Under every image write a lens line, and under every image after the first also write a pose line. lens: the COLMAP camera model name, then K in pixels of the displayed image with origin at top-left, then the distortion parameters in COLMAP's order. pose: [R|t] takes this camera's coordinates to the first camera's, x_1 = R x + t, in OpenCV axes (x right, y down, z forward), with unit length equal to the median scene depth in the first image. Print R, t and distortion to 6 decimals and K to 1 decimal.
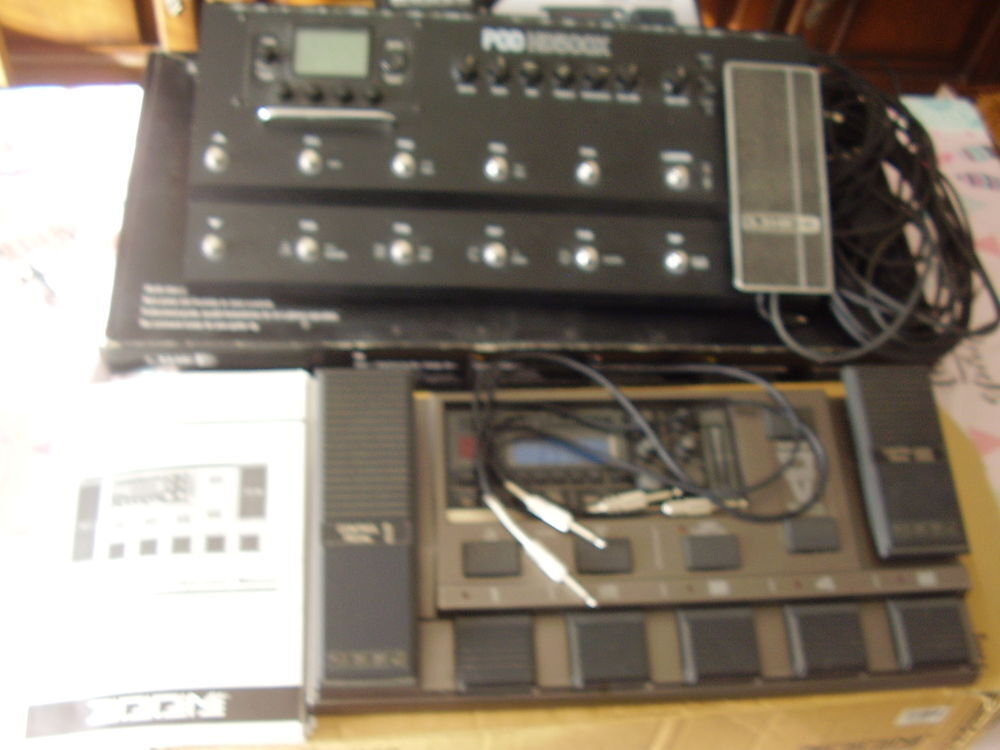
lens RADIAL K [[1158.2, 0, 500.0], [0, 1158.2, 375.0], [0, 0, 1]] dist [-0.208134, 0.220619]
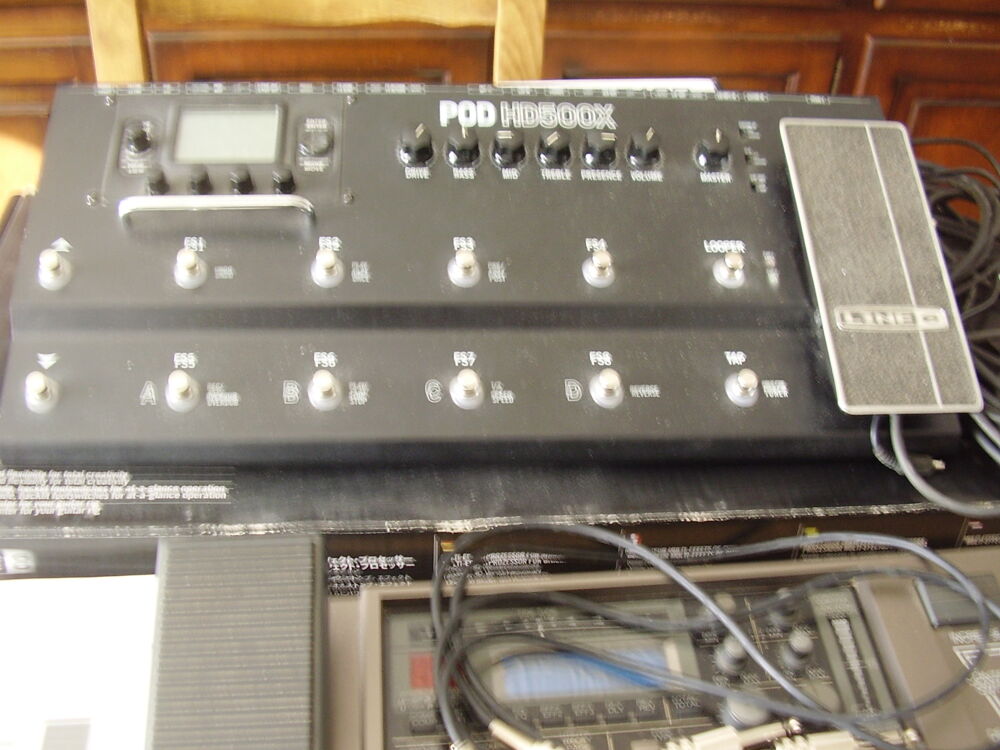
lens RADIAL K [[1158.2, 0, 500.0], [0, 1158.2, 375.0], [0, 0, 1]] dist [-0.208134, 0.220619]
pose [[0.998058, -0.060655, -0.014160, 0.025205], [0.053668, 0.952833, -0.298713, 0.086889], [0.031610, 0.297373, 0.954238, 0.376722]]
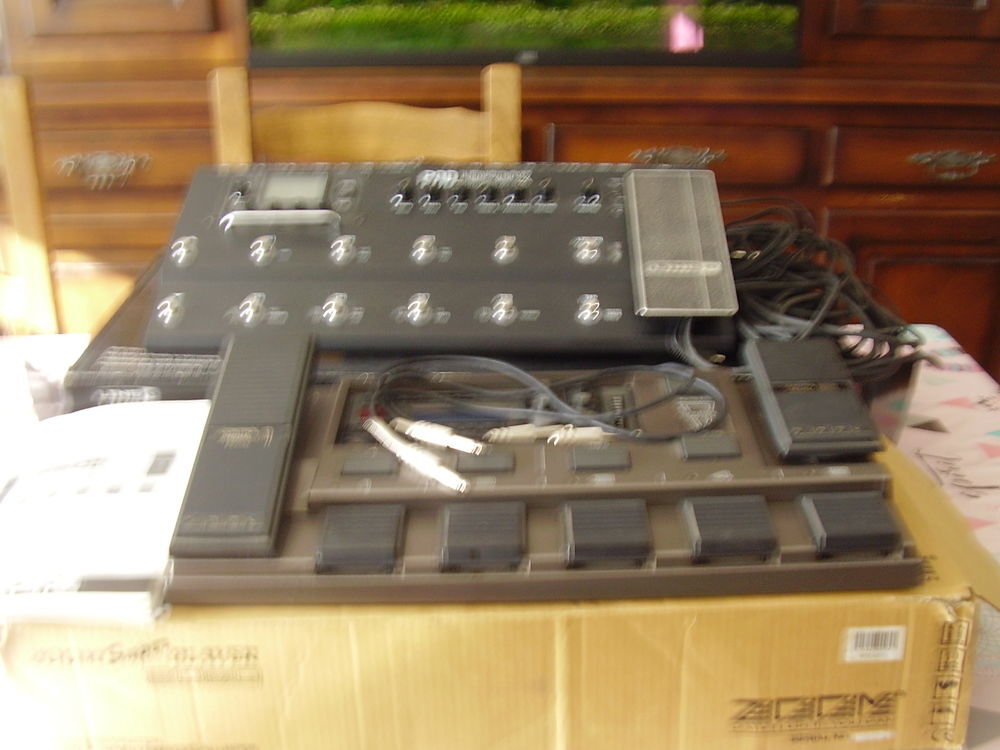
lens RADIAL K [[1115.5, 0, 500.0], [0, 1115.5, 375.0], [0, 0, 1]] dist [-0.112940, -0.012576]
pose [[0.991894, -0.072975, -0.104022, 0.180817], [0.008556, 0.855144, -0.518320, 0.507666], [0.126778, 0.513229, 0.848837, 0.141078]]
